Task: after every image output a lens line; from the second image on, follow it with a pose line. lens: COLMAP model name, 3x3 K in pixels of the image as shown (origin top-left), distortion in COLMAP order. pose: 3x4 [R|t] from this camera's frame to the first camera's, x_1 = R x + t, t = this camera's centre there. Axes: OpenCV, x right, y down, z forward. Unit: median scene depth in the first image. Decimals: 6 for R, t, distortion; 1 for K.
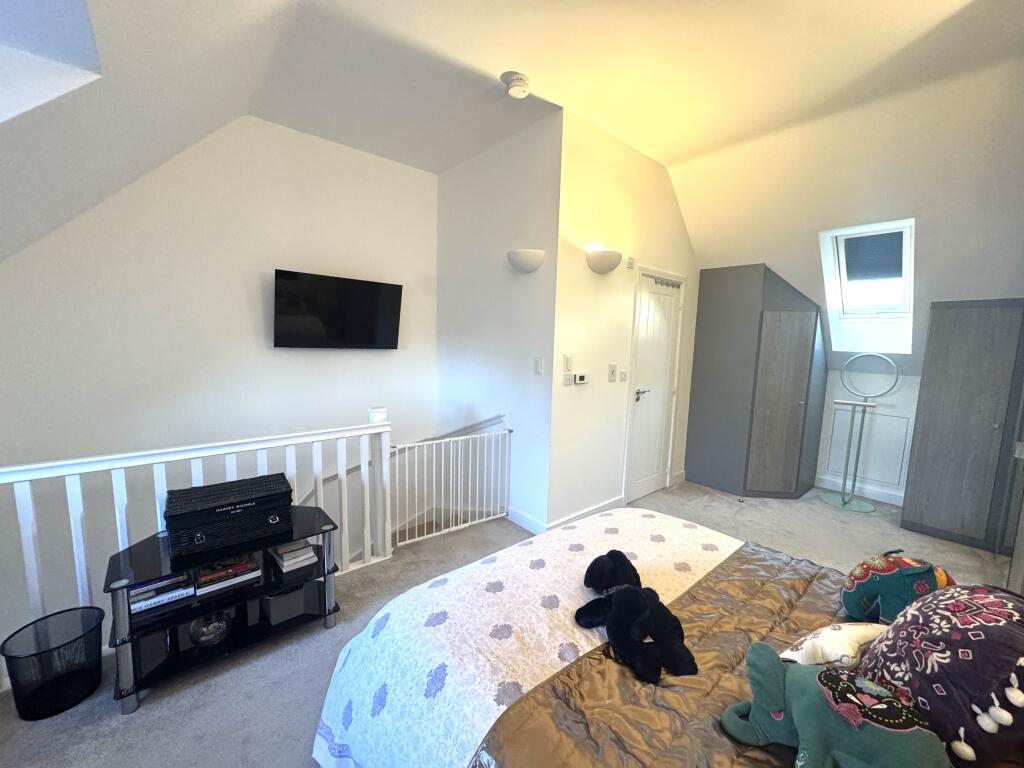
lens RADIAL K [[407.1, 0, 505.8], [0, 407.1, 384.0], [0, 0, 1]] dist [-0.003929, 0.000867]
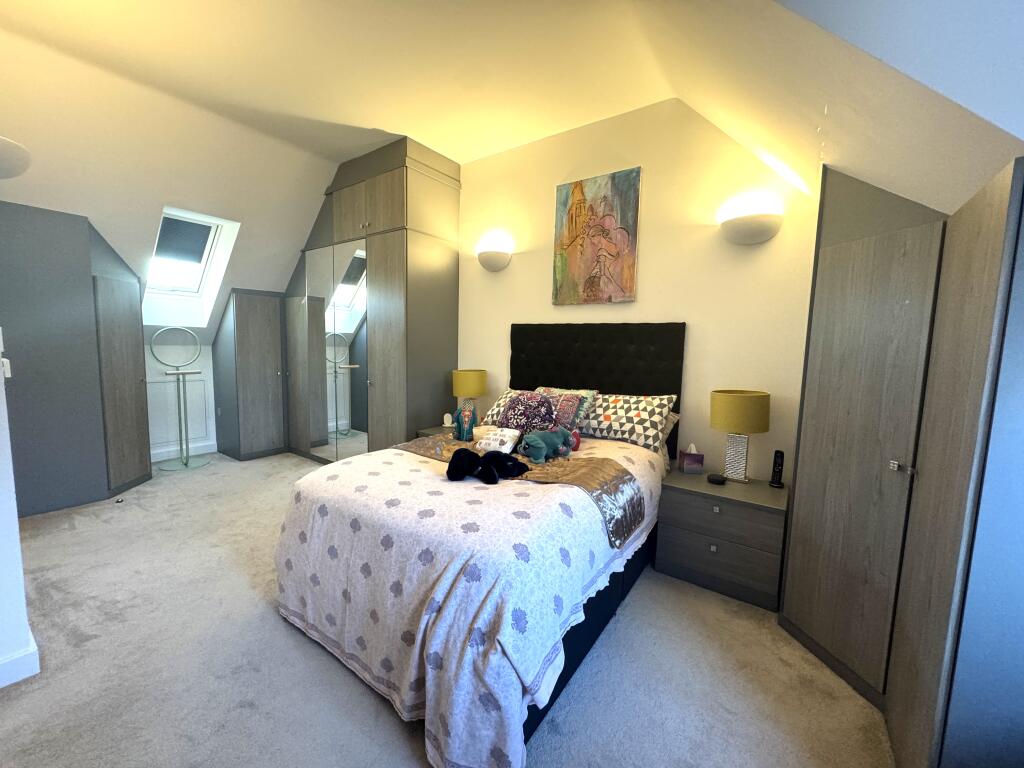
lens RADIAL K [[407.1, 0, 512.3], [0, 407.1, 387.1], [0, 0, 1]] dist [-0.003929, 0.000867]
pose [[-0.229906, -0.139188, 0.963208, -0.400237], [0.080190, 0.983645, 0.161282, -0.019559], [-0.969904, 0.114319, -0.214984, 0.357869]]
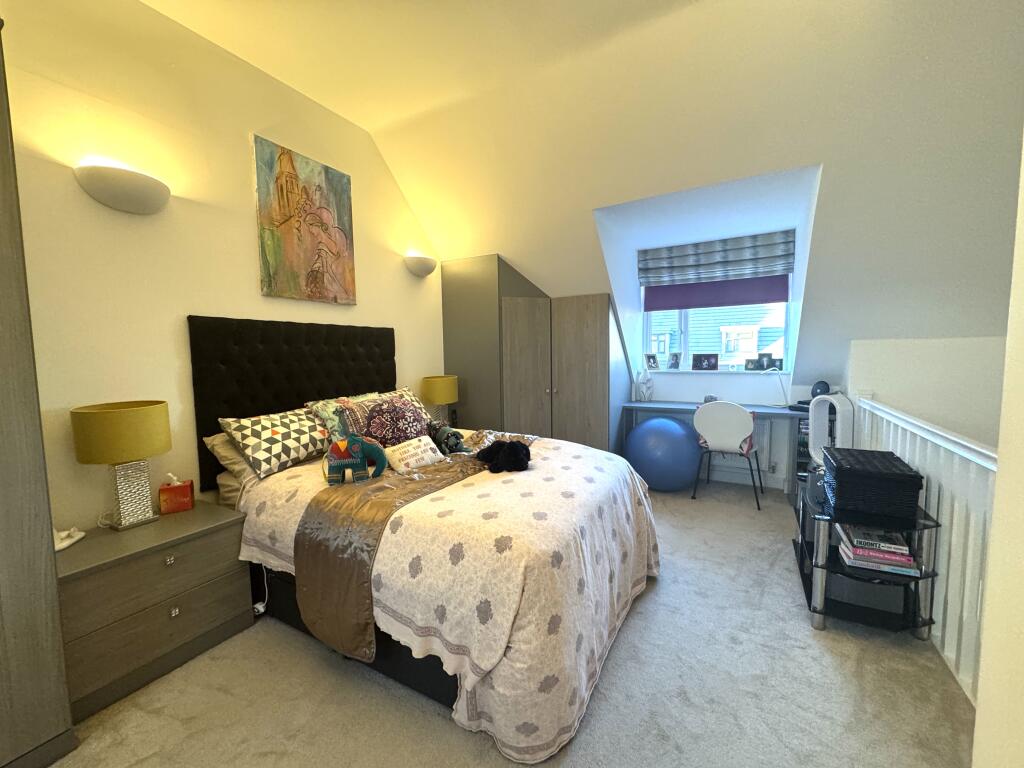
lens RADIAL K [[407.1, 0, 517.3], [0, 407.1, 385.6], [0, 0, 1]] dist [-0.003929, 0.000867]
pose [[-0.943958, 0.024801, -0.329133, 0.257172], [-0.033154, 0.985005, 0.169308, -0.026765], [0.328397, 0.170732, -0.928981, 0.795984]]
